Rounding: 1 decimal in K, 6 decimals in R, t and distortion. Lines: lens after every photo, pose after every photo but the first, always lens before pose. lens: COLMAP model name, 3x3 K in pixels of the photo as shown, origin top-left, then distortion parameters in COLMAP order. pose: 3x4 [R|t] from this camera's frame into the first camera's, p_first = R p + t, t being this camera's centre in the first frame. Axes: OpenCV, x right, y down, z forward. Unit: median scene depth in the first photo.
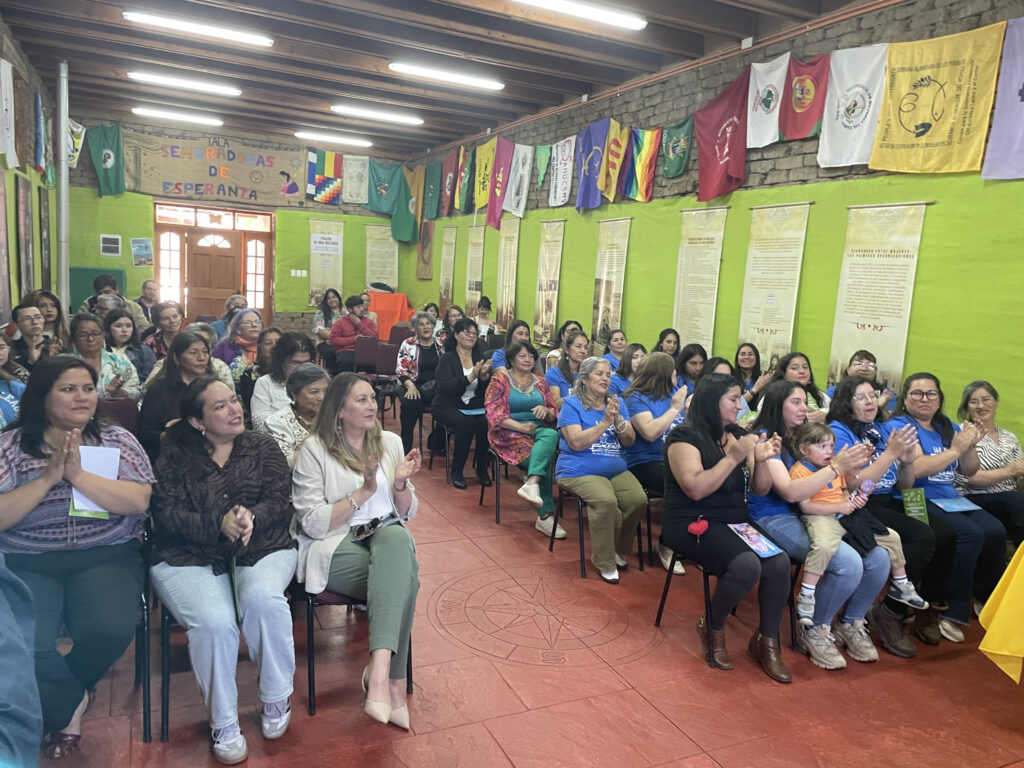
lens RADIAL K [[781.9, 0, 526.6], [0, 781.9, 390.0], [0, 0, 1]] dist [0.063431, -0.068312]
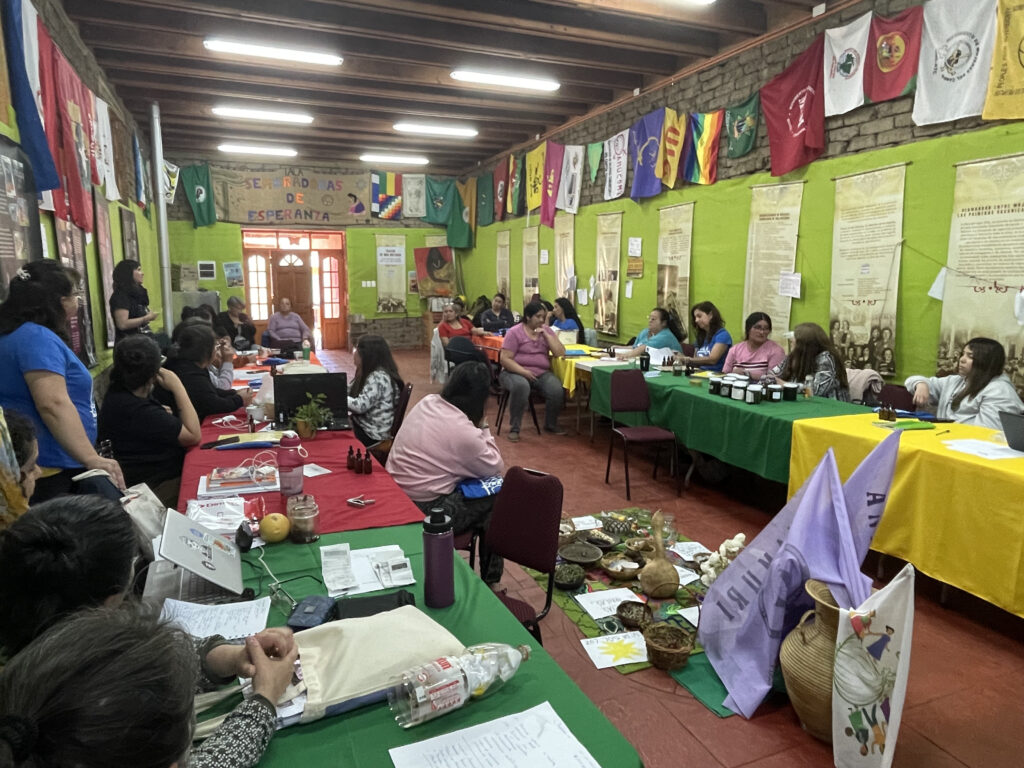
lens RADIAL K [[663.9, 0, 505.5], [0, 663.9, 383.6], [0, 0, 1]] dist [0.000042, -0.002550]
pose [[0.995733, -0.057073, -0.072518, -0.041458], [0.057768, 0.998302, 0.007516, -0.003619], [0.071965, -0.011673, 0.997339, 0.084539]]
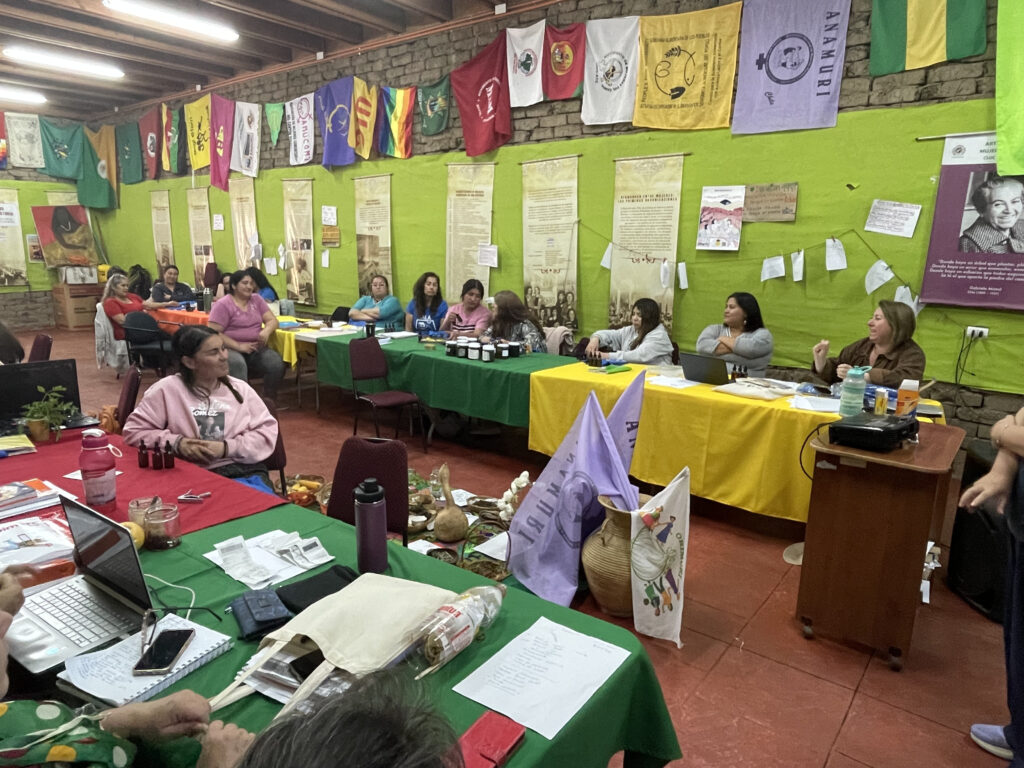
lens RADIAL K [[663.9, 0, 492.0], [0, 663.9, 389.2], [0, 0, 1]] dist [0.000042, -0.002550]
pose [[0.897243, -0.145930, 0.416724, -0.108560], [0.111247, 0.988072, 0.106482, -0.009167], [-0.427292, -0.049181, 0.902775, 0.083141]]
